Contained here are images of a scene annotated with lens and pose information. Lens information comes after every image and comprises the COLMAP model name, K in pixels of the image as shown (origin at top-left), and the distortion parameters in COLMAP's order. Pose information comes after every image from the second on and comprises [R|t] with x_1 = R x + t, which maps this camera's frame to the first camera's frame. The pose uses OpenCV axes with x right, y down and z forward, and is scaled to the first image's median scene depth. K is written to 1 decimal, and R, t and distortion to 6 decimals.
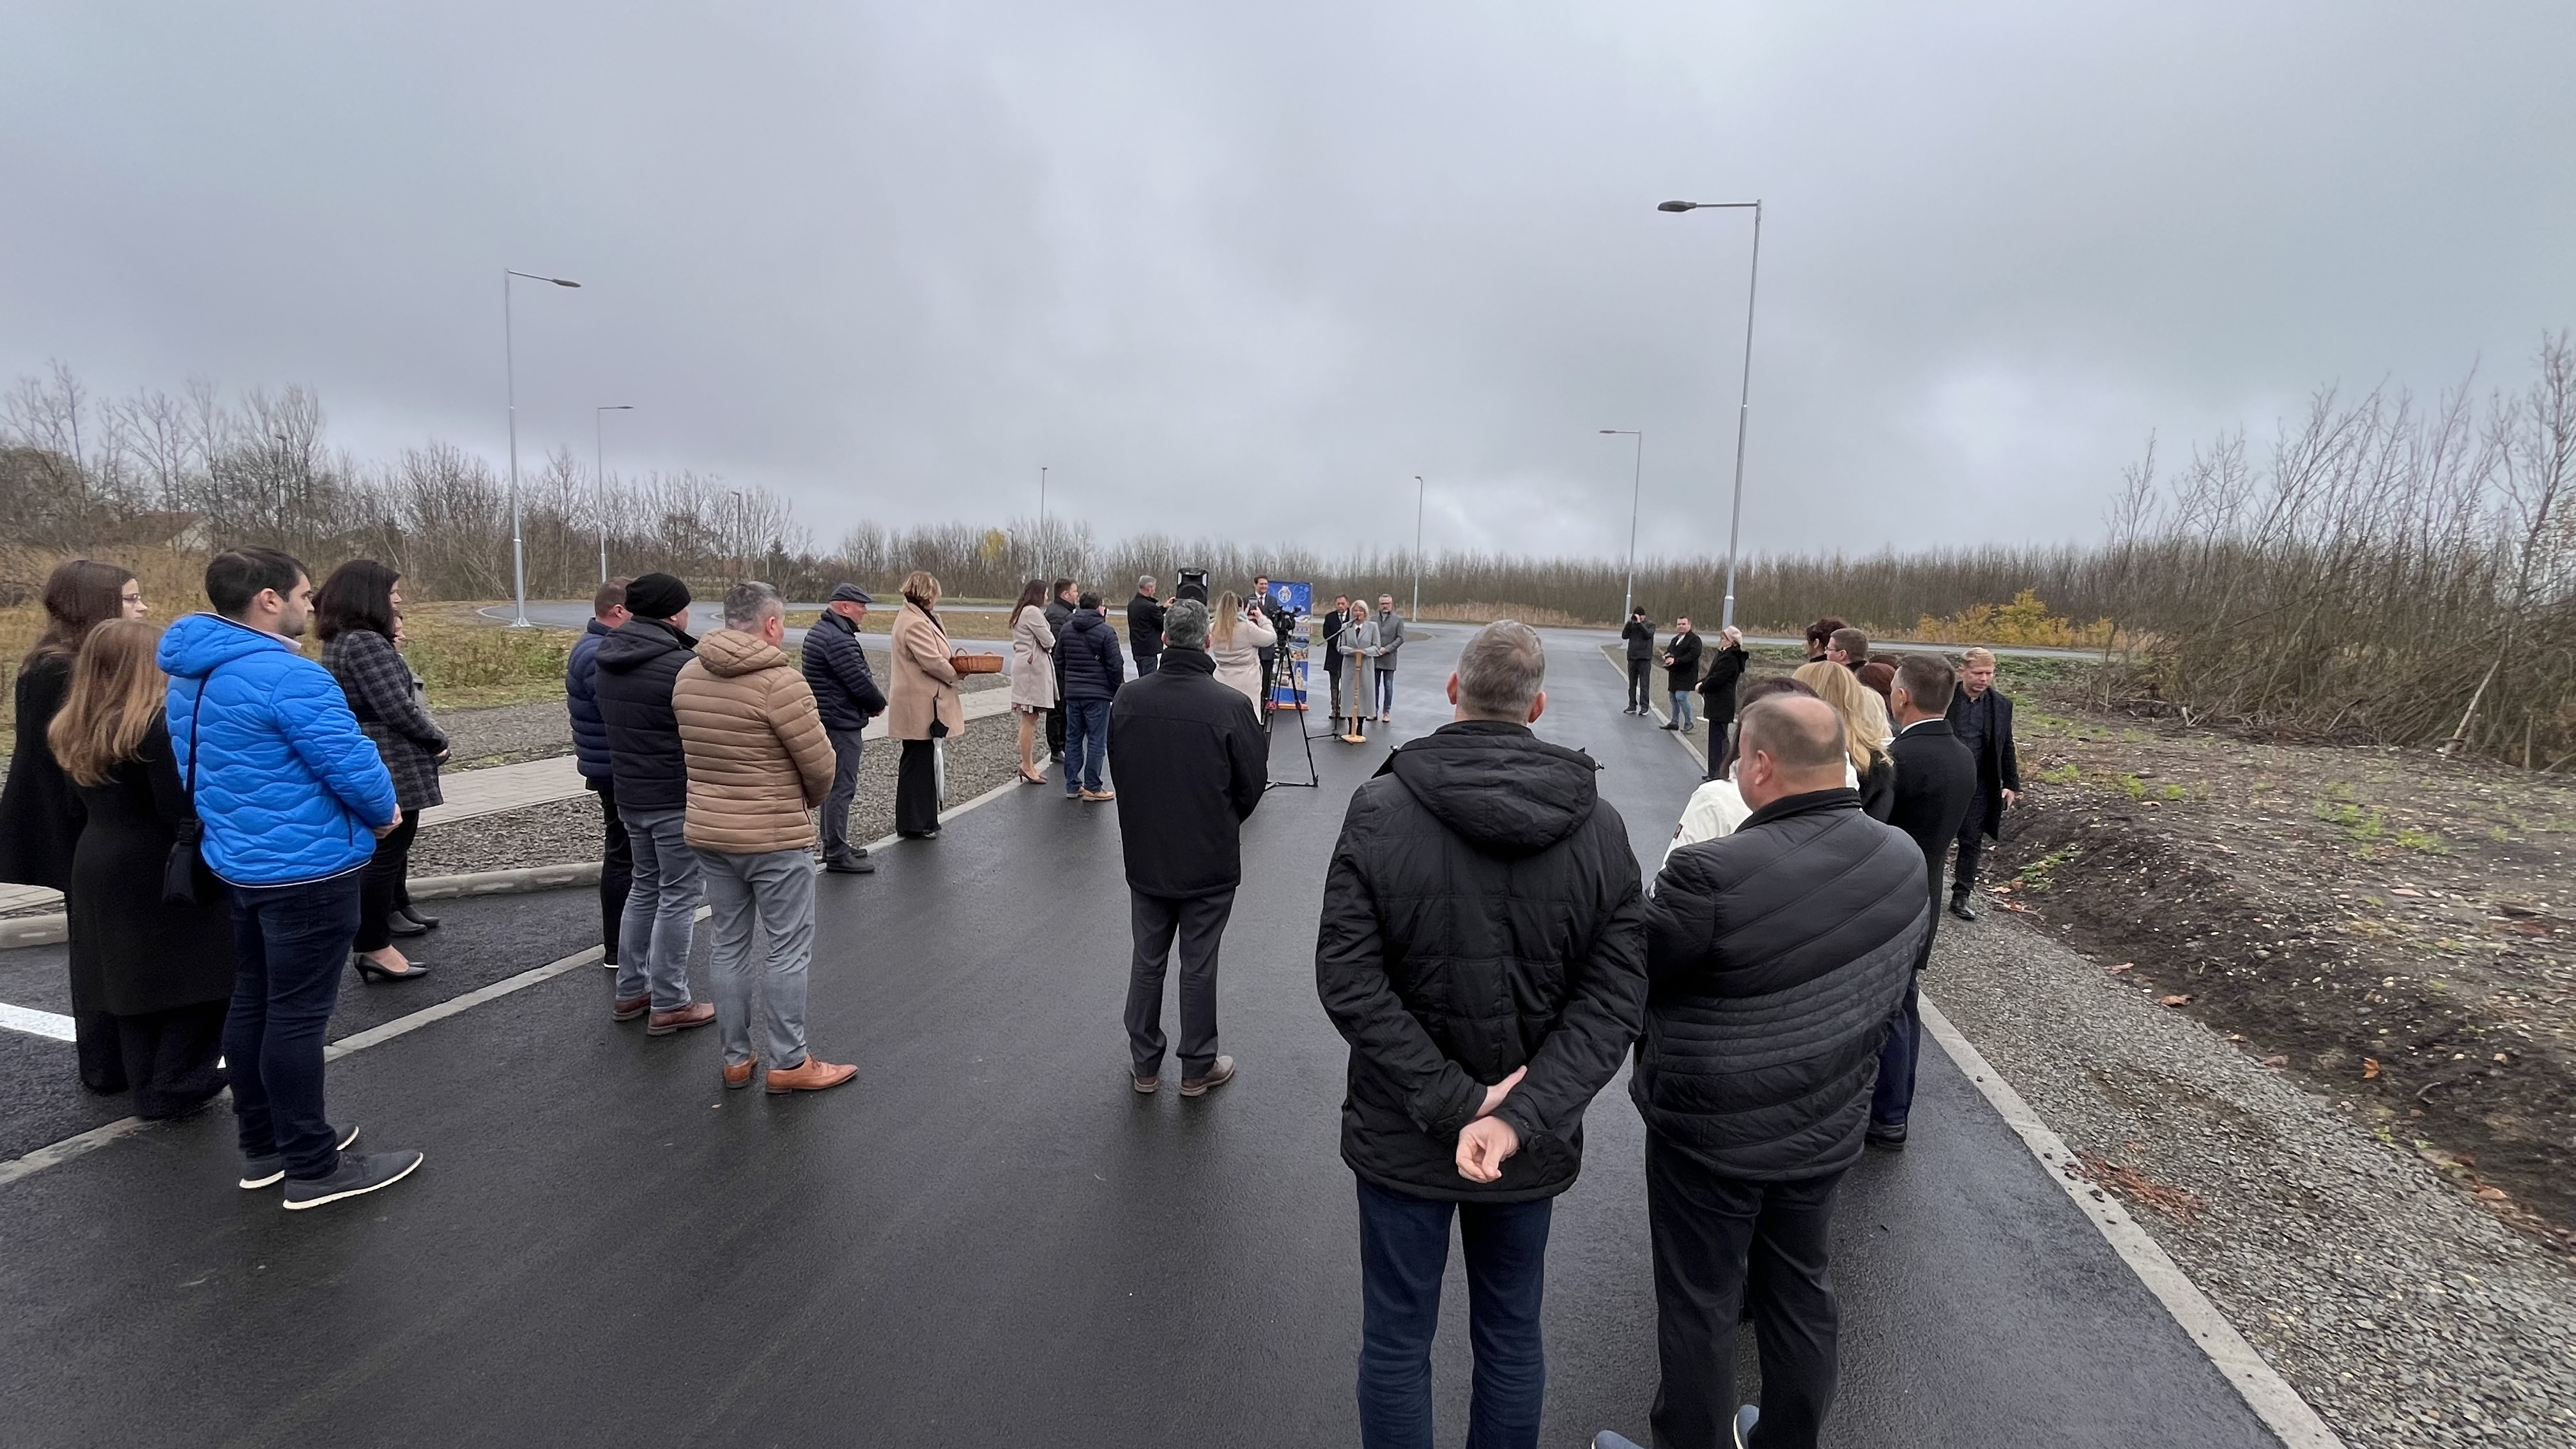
lens RADIAL K [[1078.3, 0, 1203.5], [0, 1078.3, 726.1], [0, 0, 1]] dist [-0.000064, 0.000061]
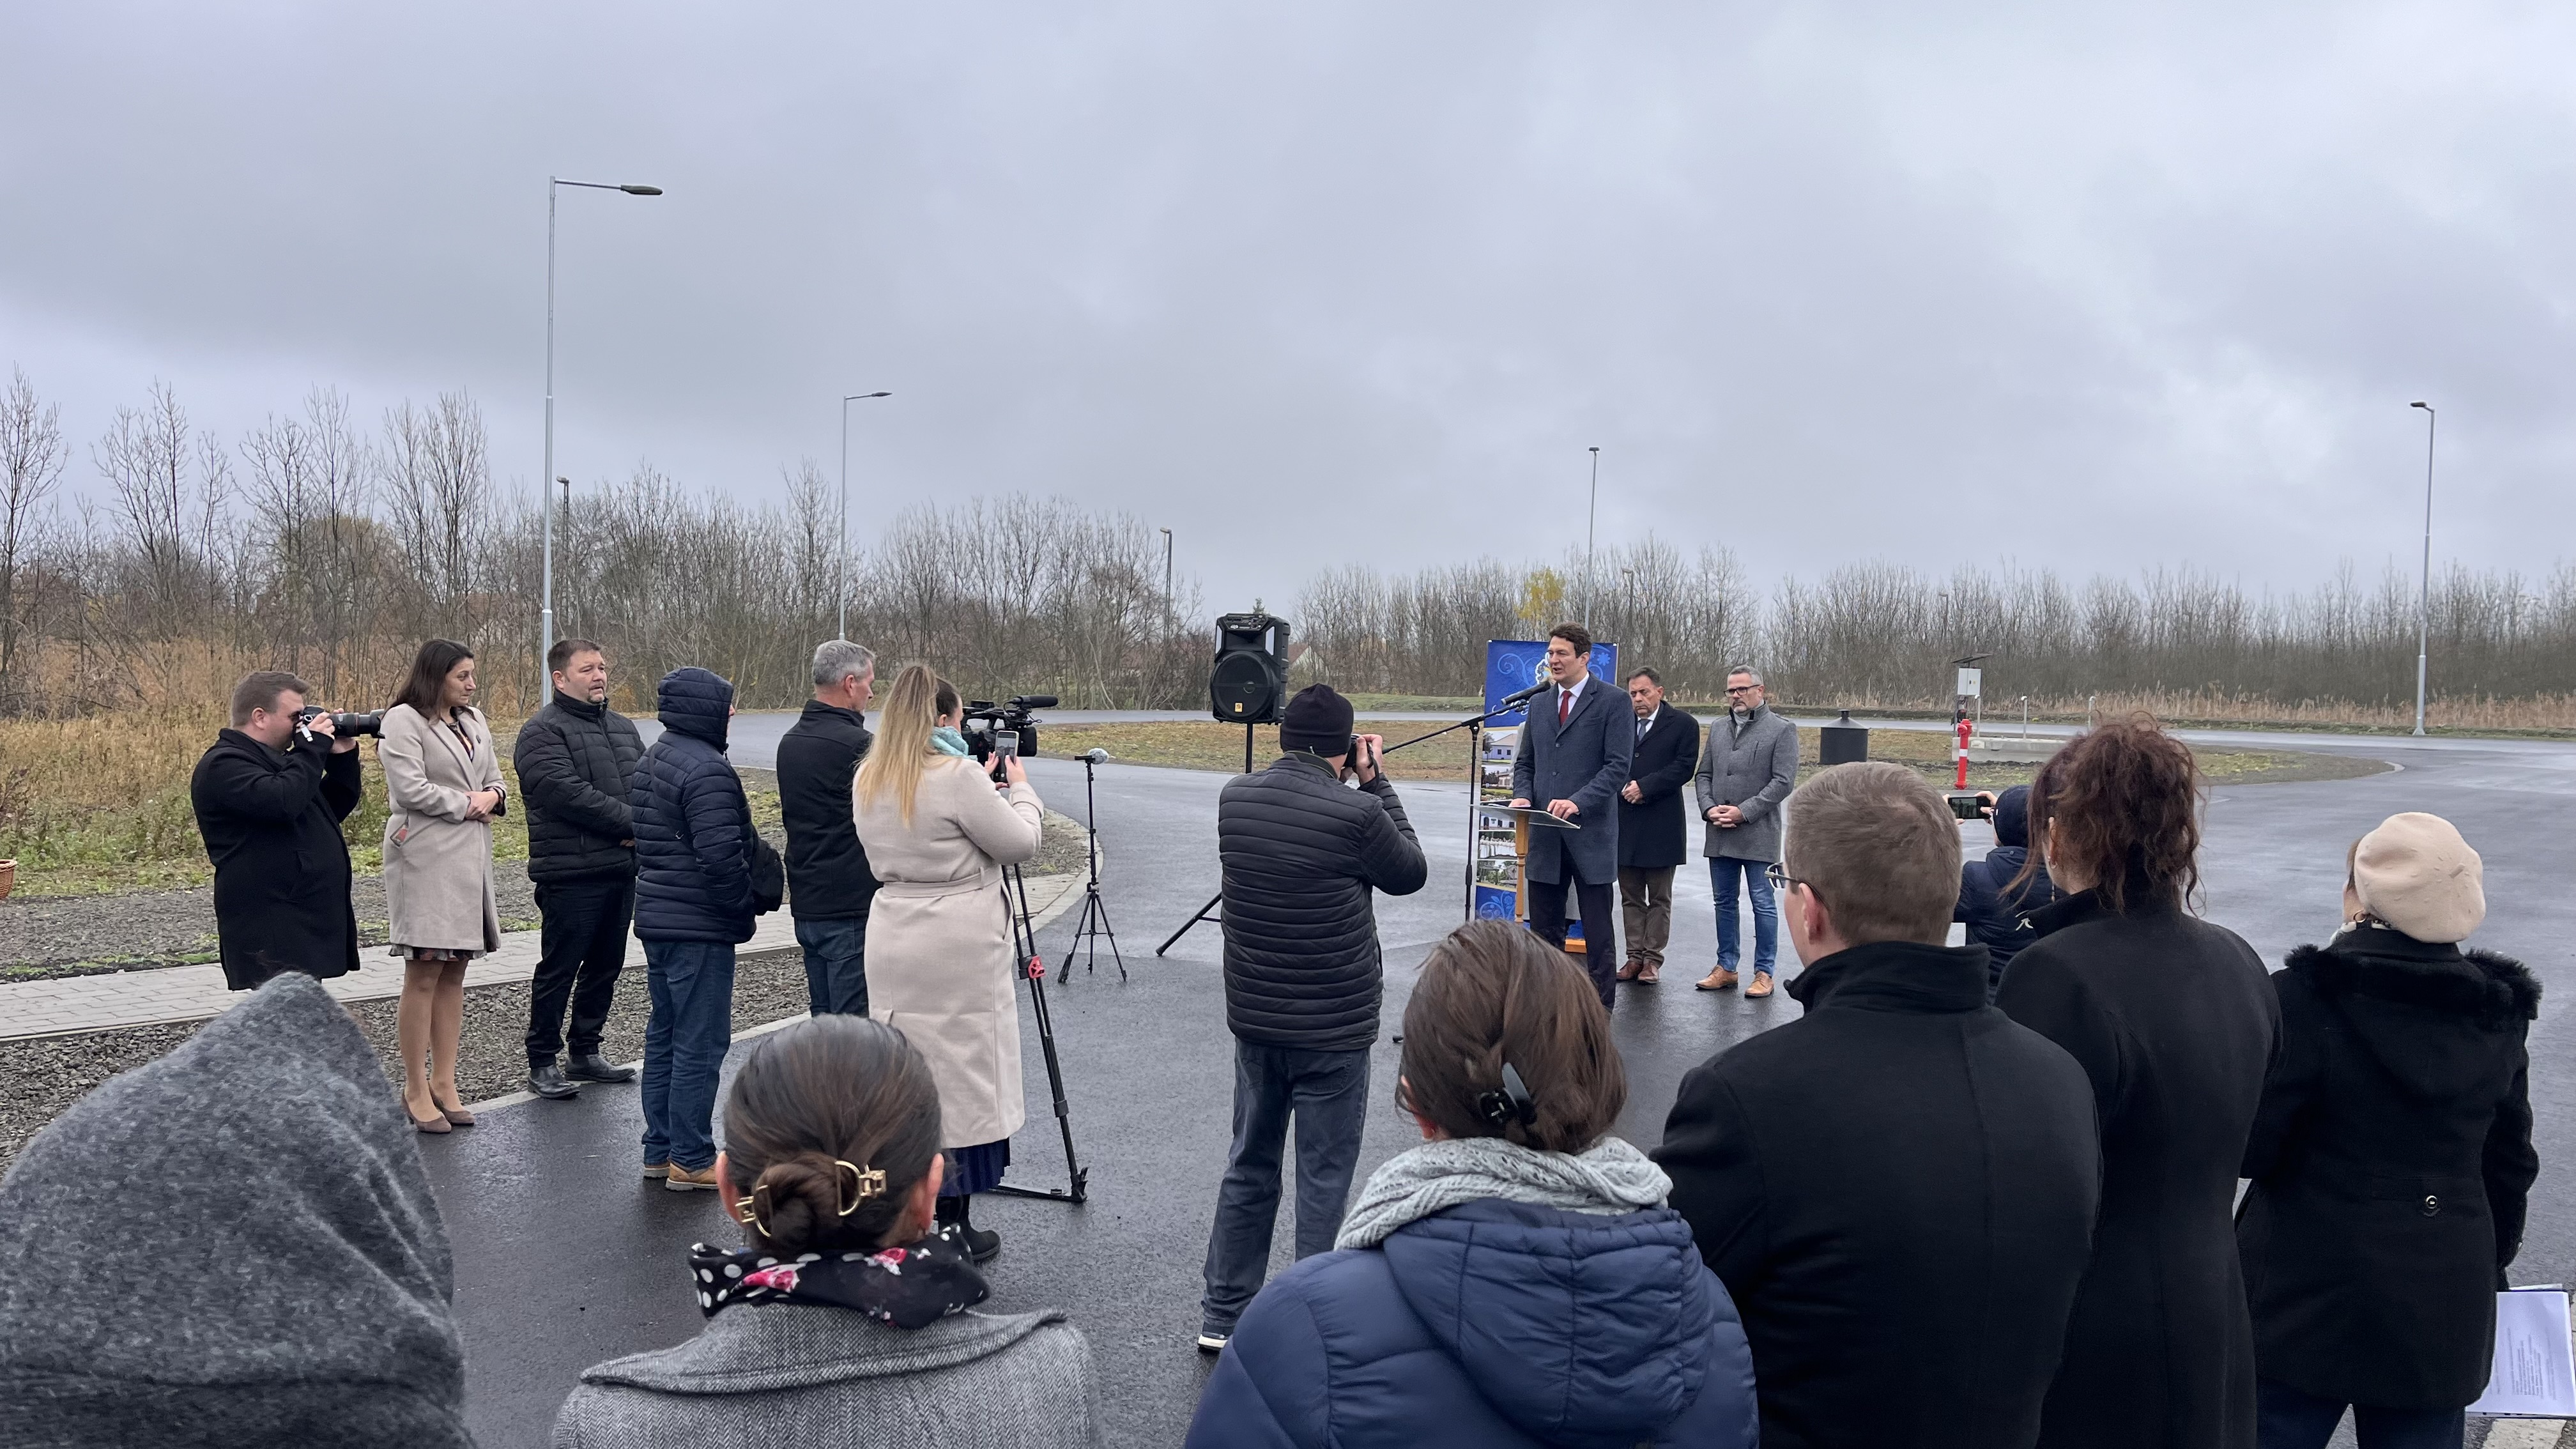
lens RADIAL K [[1916.6, 0, 1288.0], [0, 1916.6, 724.5], [0, 0, 1]] dist [0.050652, 0.001775]
pose [[0.908334, -0.008747, -0.418154, 0.116118], [-0.035440, 0.994576, -0.097790, -0.010743], [0.416741, 0.103645, 0.903097, 0.118978]]
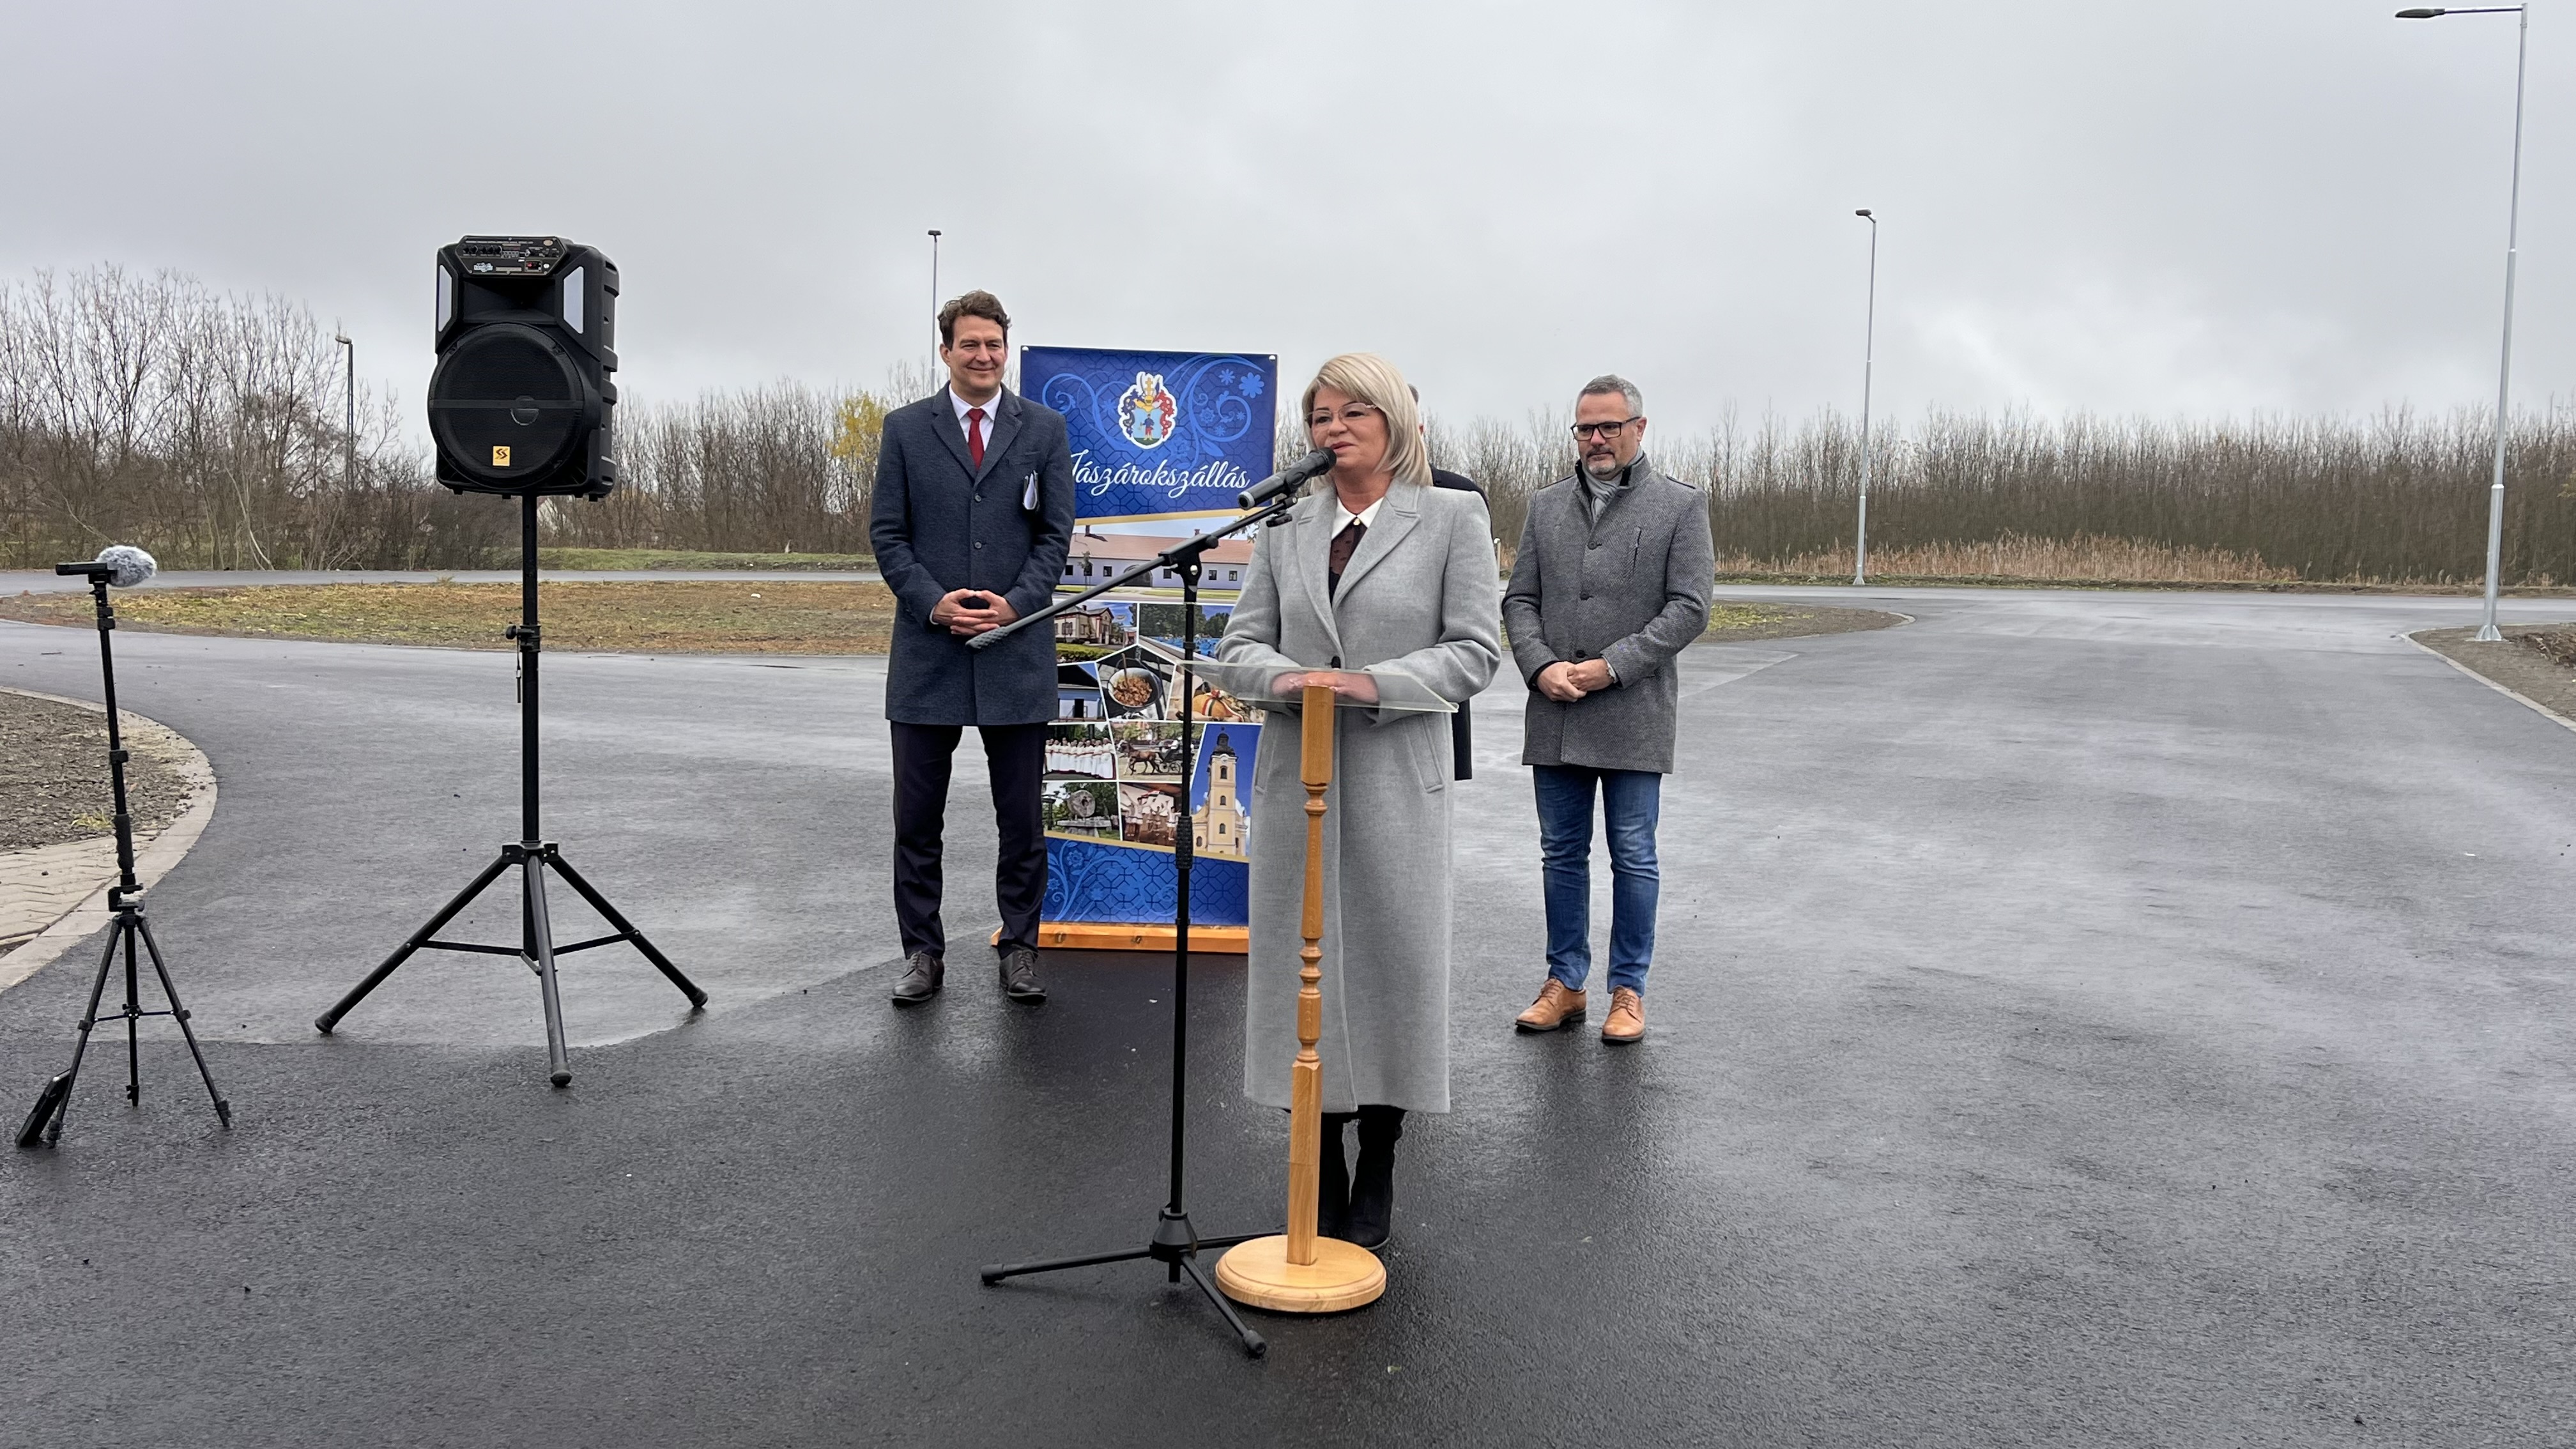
lens RADIAL K [[2105.3, 0, 1284.1], [0, 2105.3, 740.9], [0, 0, 1]] dist [0.024825, -0.003960]
pose [[0.996374, -0.013823, -0.083954, 0.054206], [0.010817, 0.999288, -0.036144, -0.017020], [0.084394, 0.035105, 0.995814, 0.237657]]
